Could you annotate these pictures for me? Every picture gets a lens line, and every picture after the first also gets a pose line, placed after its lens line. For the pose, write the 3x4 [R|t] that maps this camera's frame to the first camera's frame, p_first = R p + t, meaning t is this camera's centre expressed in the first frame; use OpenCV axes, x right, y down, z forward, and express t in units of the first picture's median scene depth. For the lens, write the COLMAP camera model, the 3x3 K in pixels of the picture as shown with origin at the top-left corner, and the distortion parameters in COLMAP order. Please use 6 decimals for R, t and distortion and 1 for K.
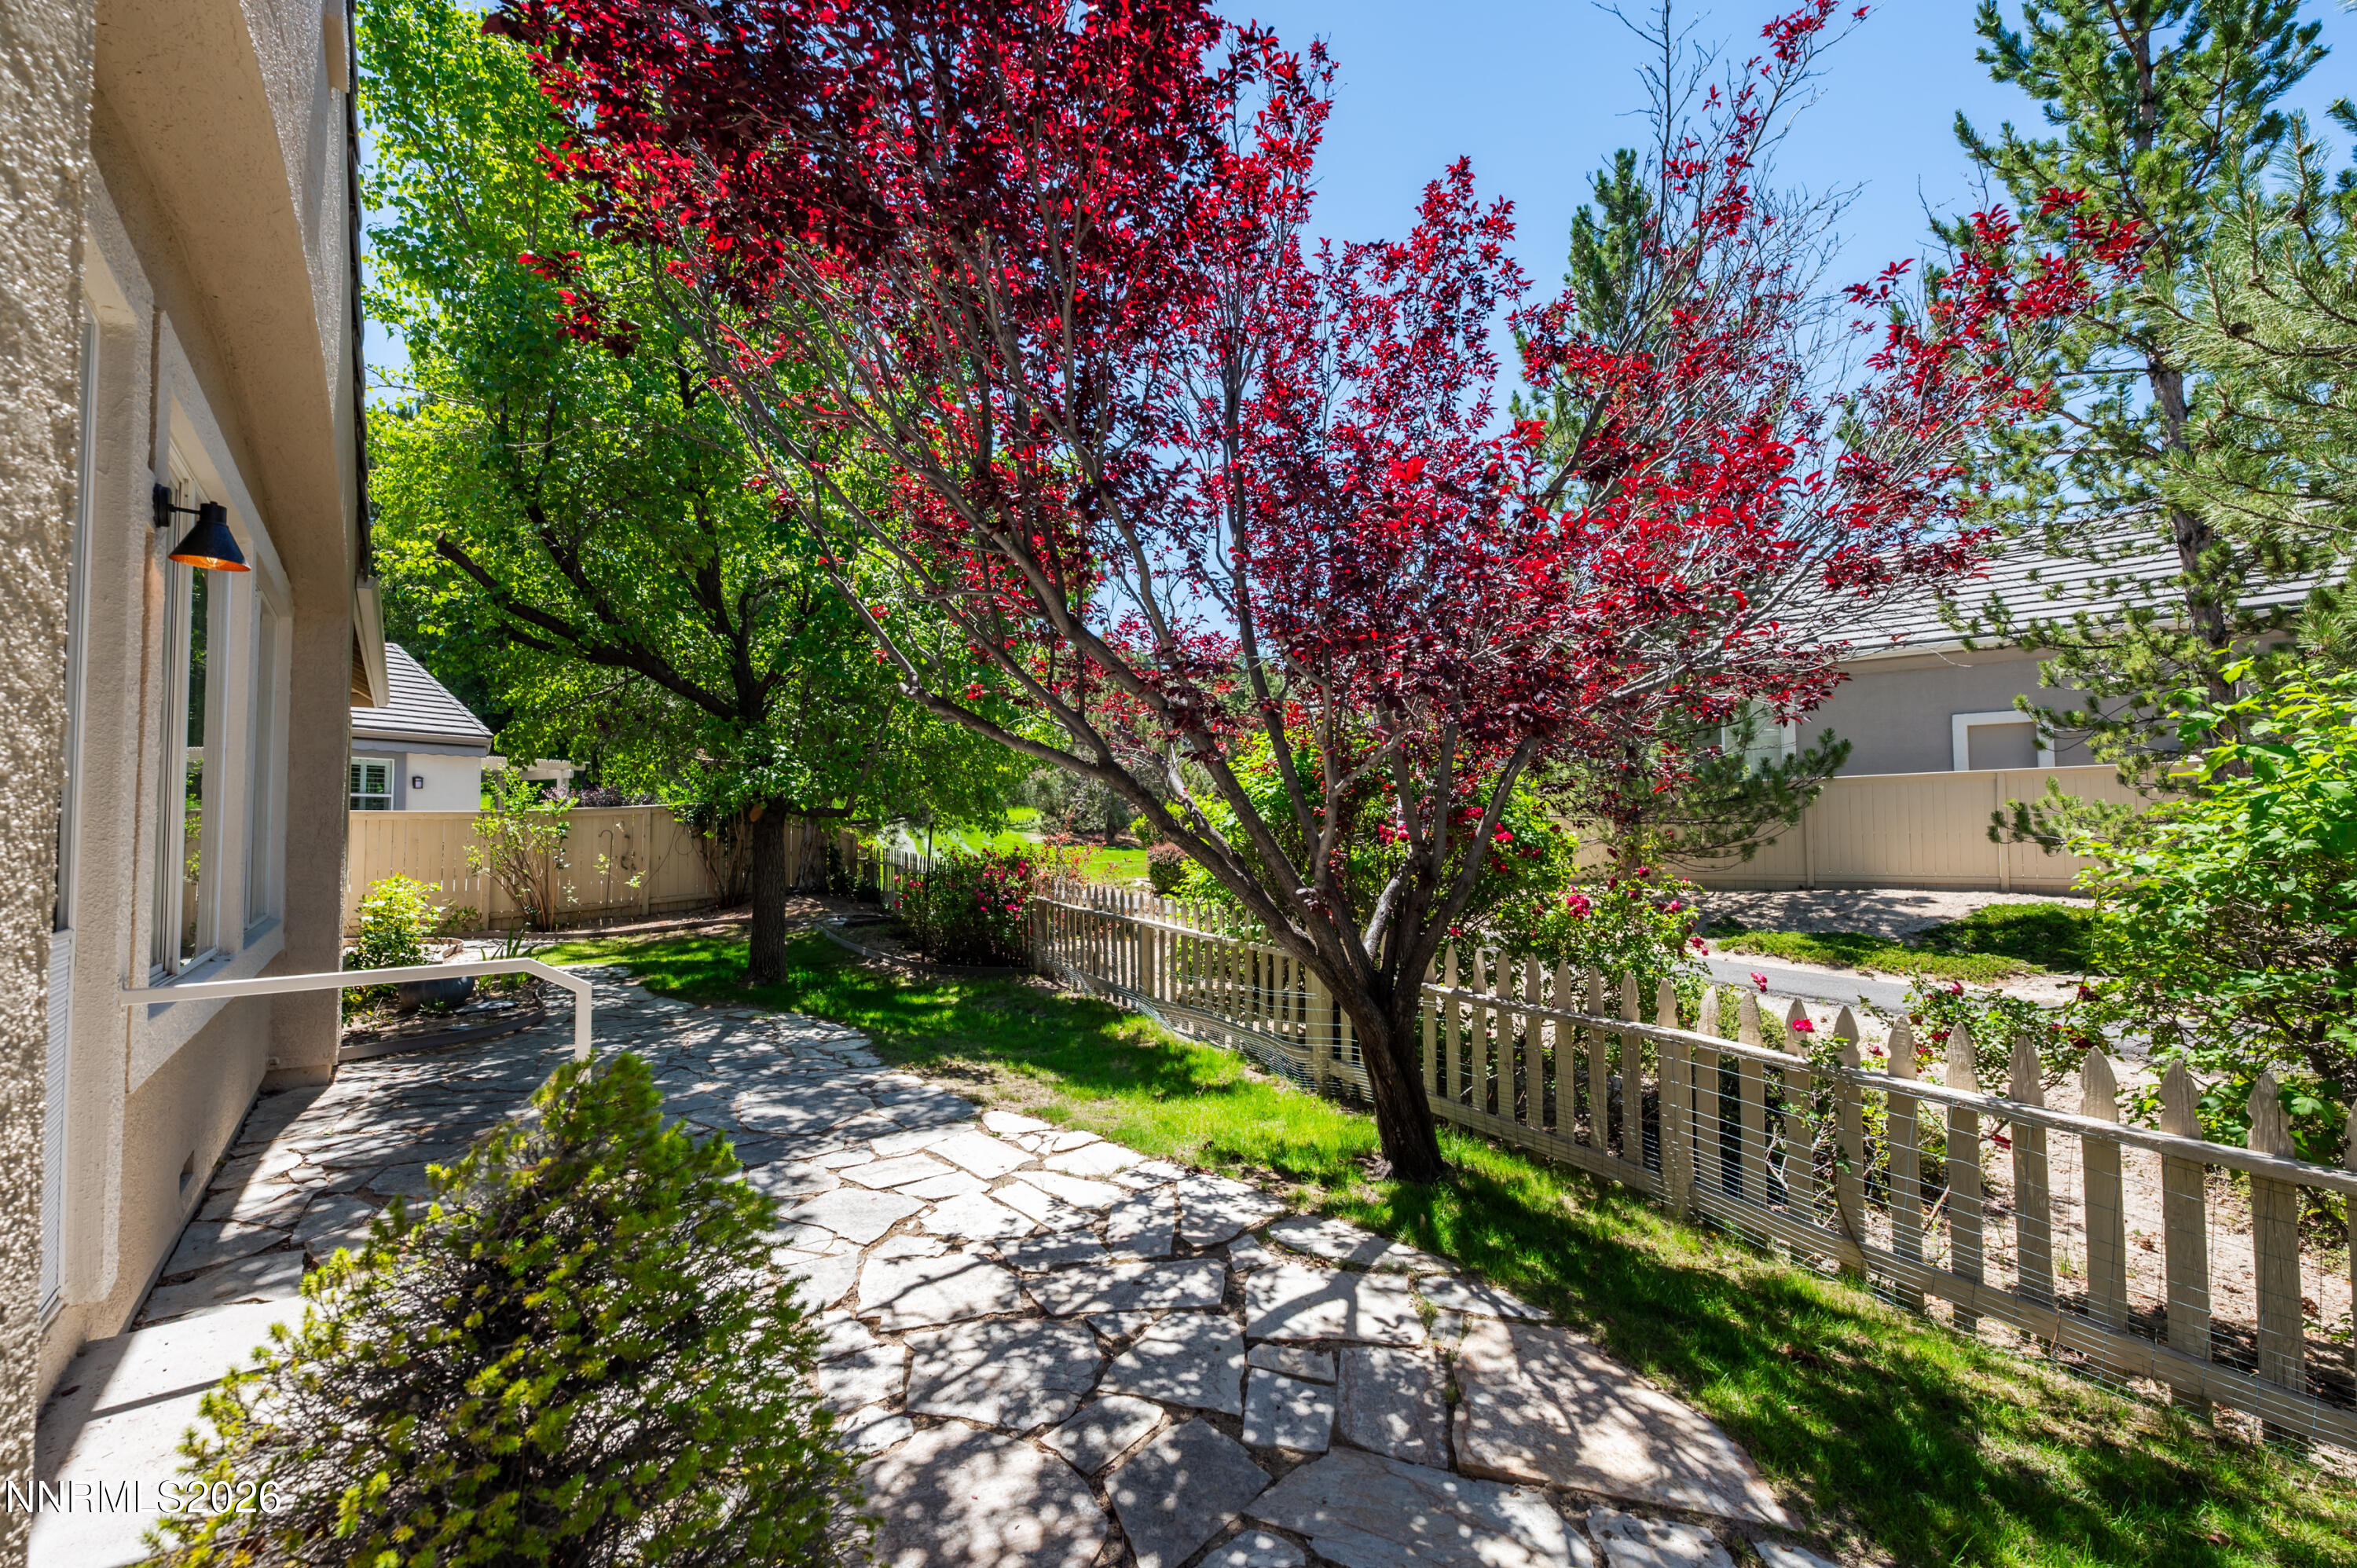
lens RADIAL K [[948.4, 0, 1169.5], [0, 948.4, 788.9], [0, 0, 1]] dist [-0.005917, 0.000233]
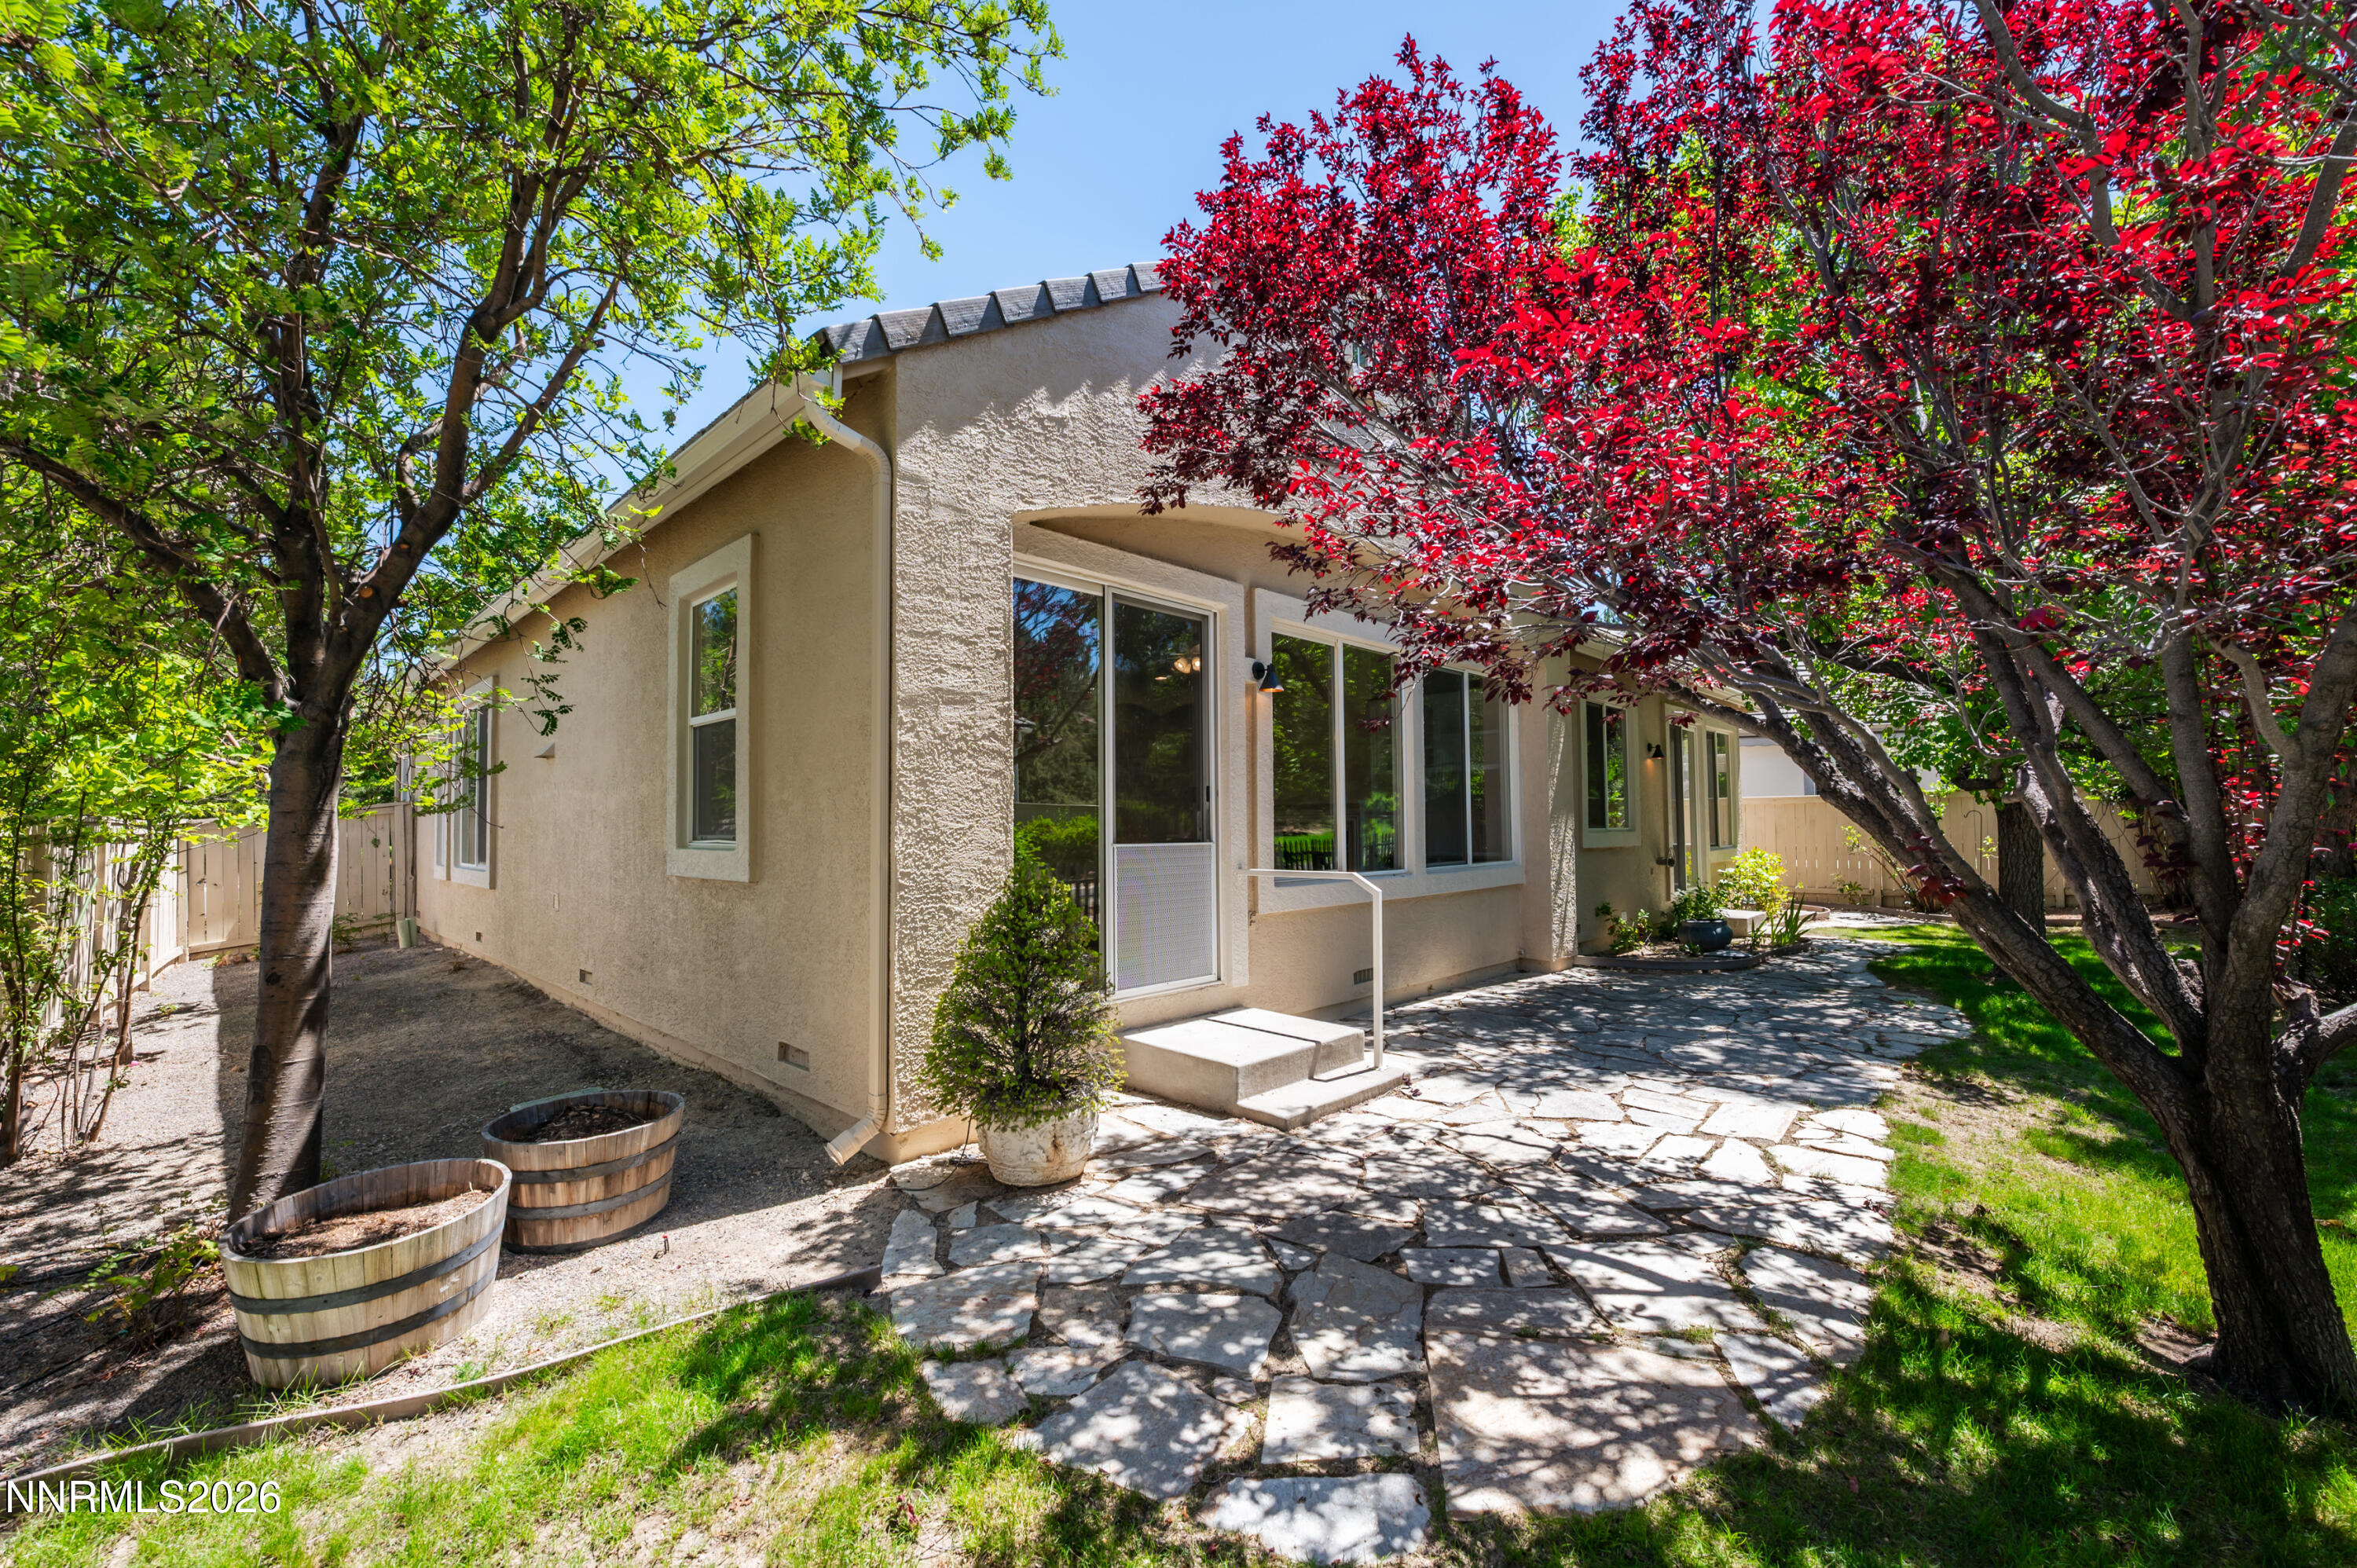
lens RADIAL K [[948.4, 0, 1165.5], [0, 948.4, 790.5], [0, 0, 1]] dist [-0.005917, 0.000233]
pose [[0.097306, -0.030128, -0.994798, 1.057609], [0.043412, 0.998719, -0.026000, 0.050893], [0.994307, -0.040656, 0.098490, 0.432459]]
